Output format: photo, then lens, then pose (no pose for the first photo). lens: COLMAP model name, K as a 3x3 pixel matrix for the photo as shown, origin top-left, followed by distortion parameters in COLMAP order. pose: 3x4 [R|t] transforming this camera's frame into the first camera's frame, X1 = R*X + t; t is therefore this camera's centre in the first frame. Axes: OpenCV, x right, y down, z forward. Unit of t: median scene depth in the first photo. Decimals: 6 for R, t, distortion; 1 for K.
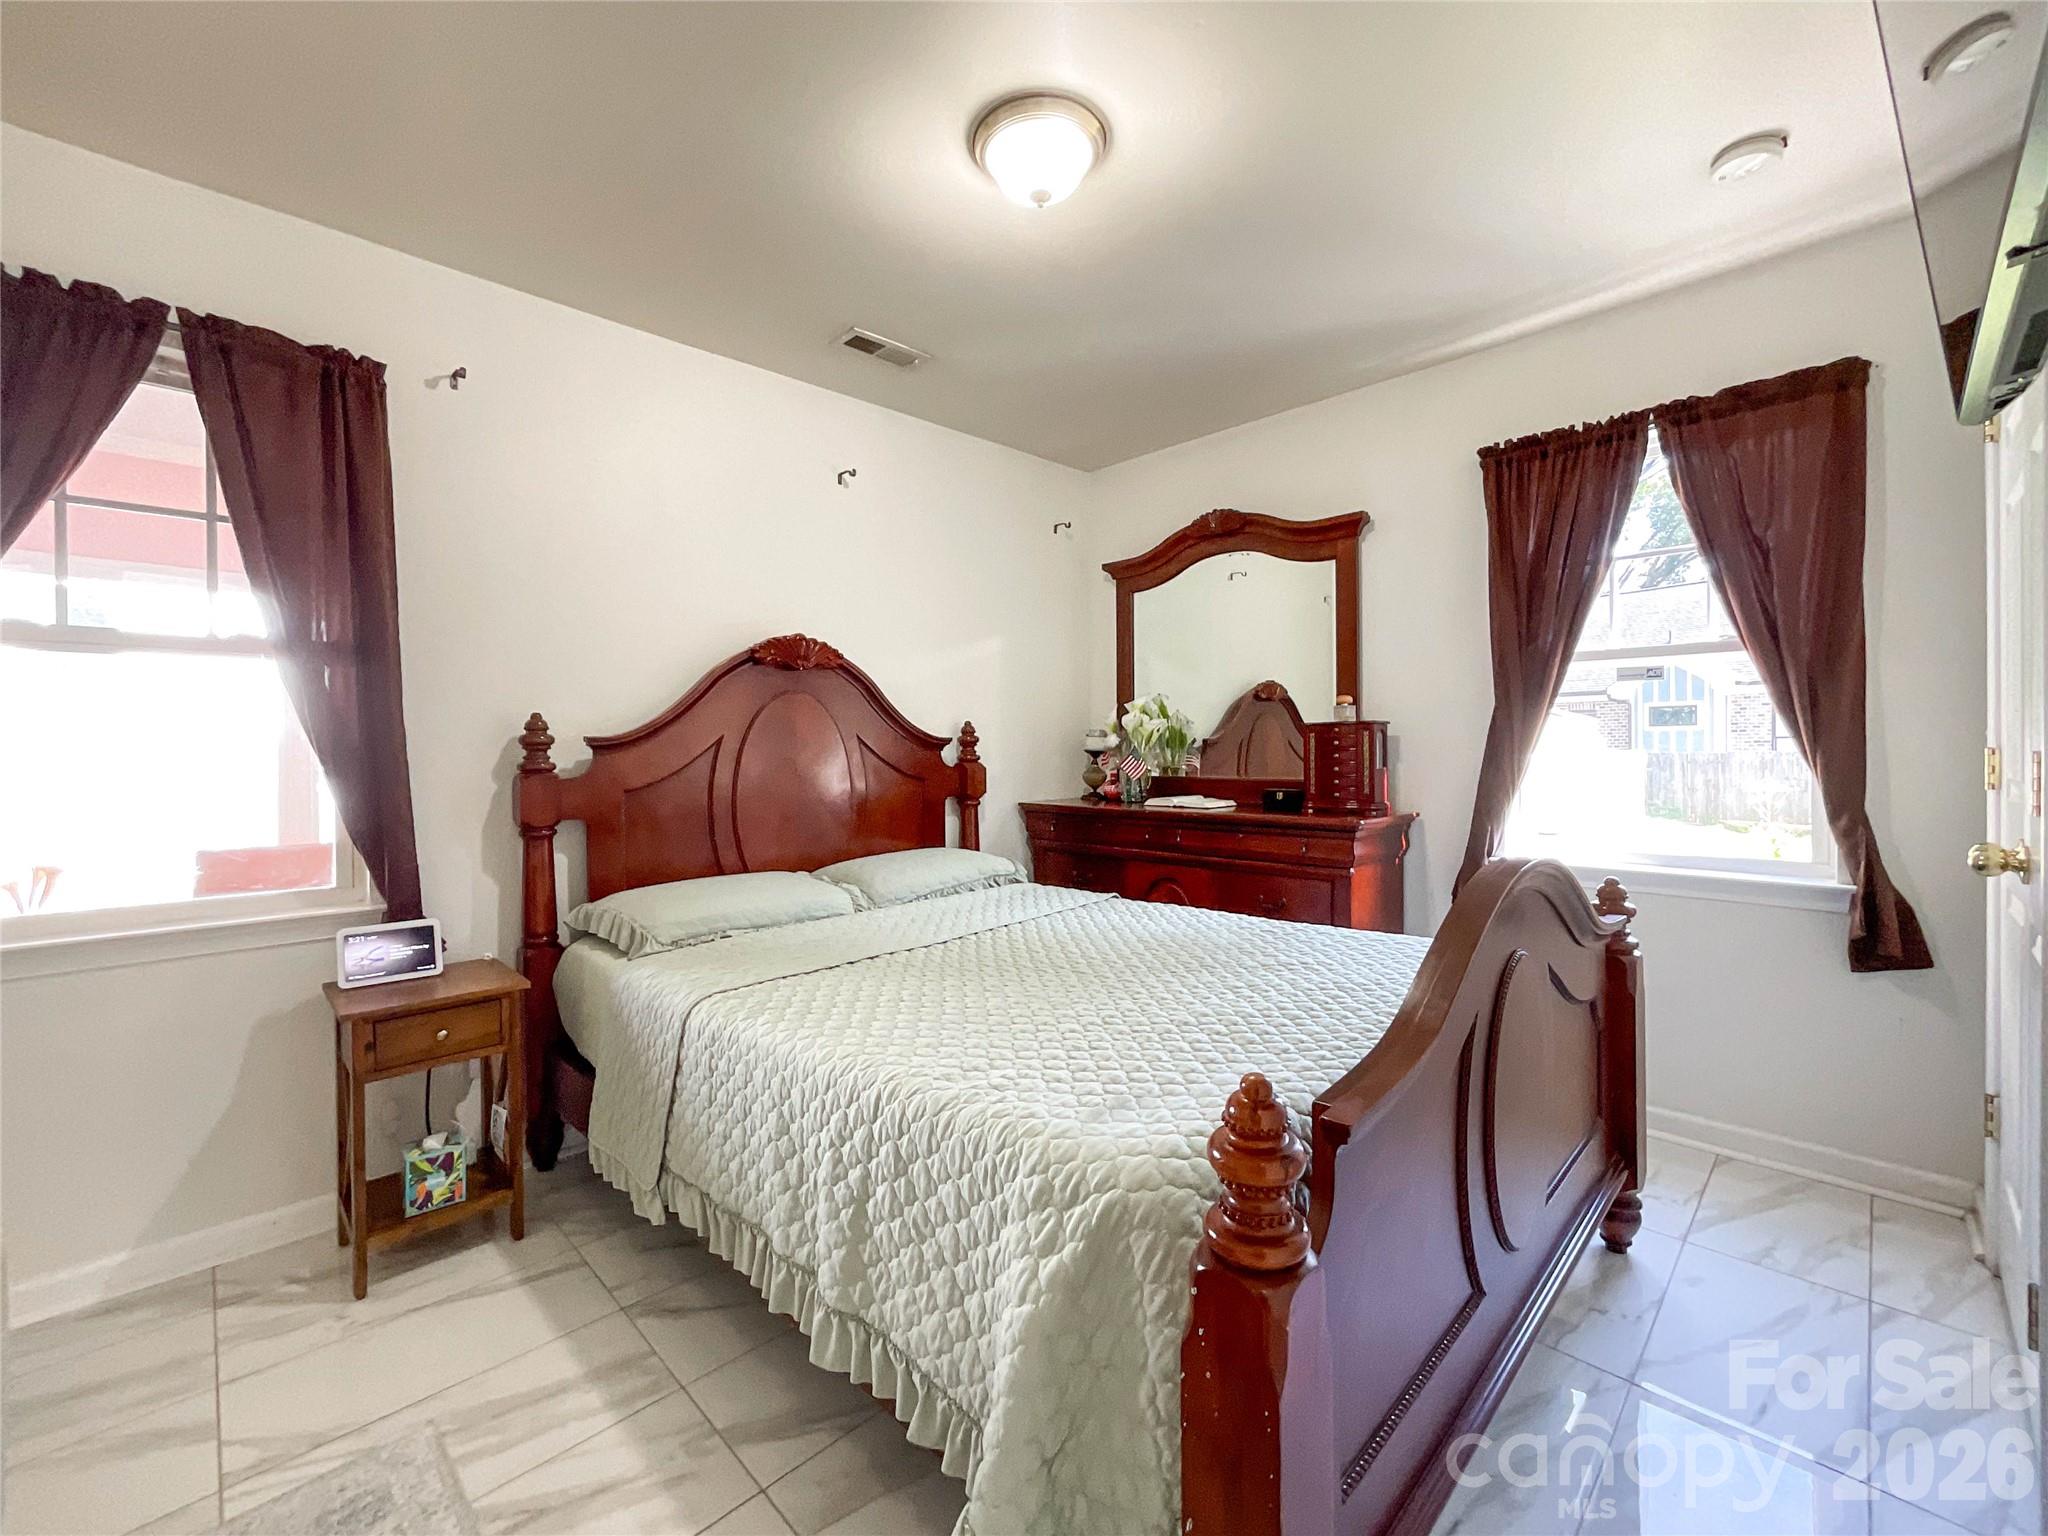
lens RADIAL K [[863.4, 0, 1024.1], [0, 863.4, 760.8], [0, 0, 1]] dist [-0.010707, 0.003215]
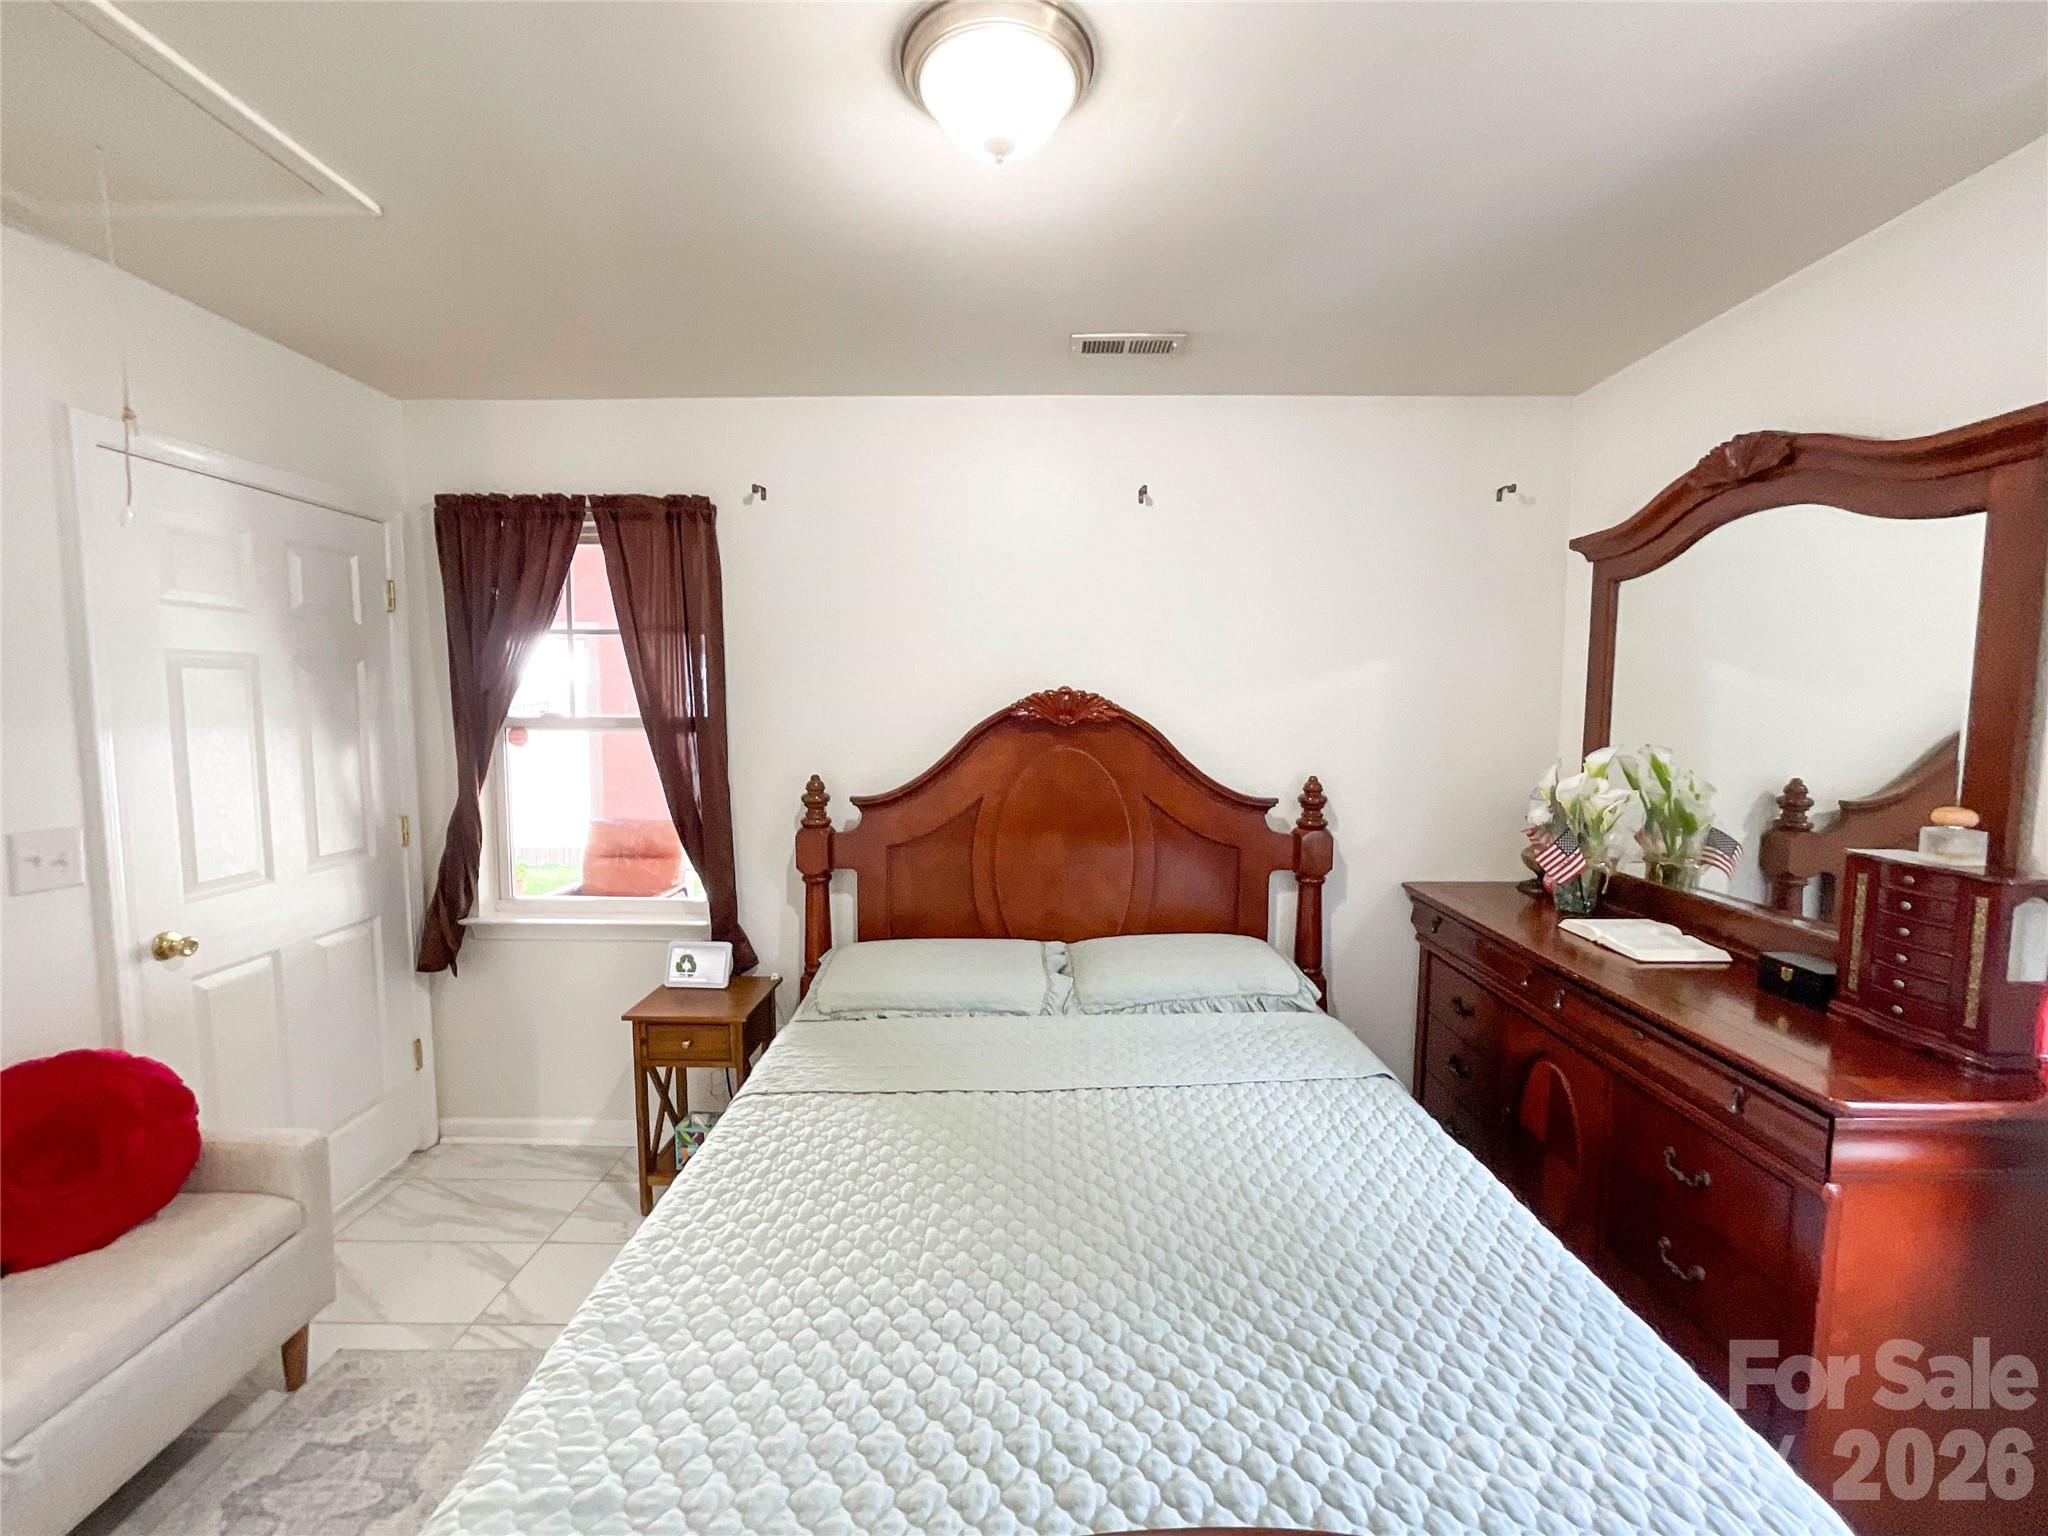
lens RADIAL K [[863.4, 0, 1036.2], [0, 863.4, 769.9], [0, 0, 1]] dist [-0.010707, 0.003215]
pose [[0.700115, 0.075525, -0.710025, 0.378312], [-0.018395, 0.995968, 0.087802, -0.139732], [0.713793, -0.048411, 0.698681, 0.333748]]
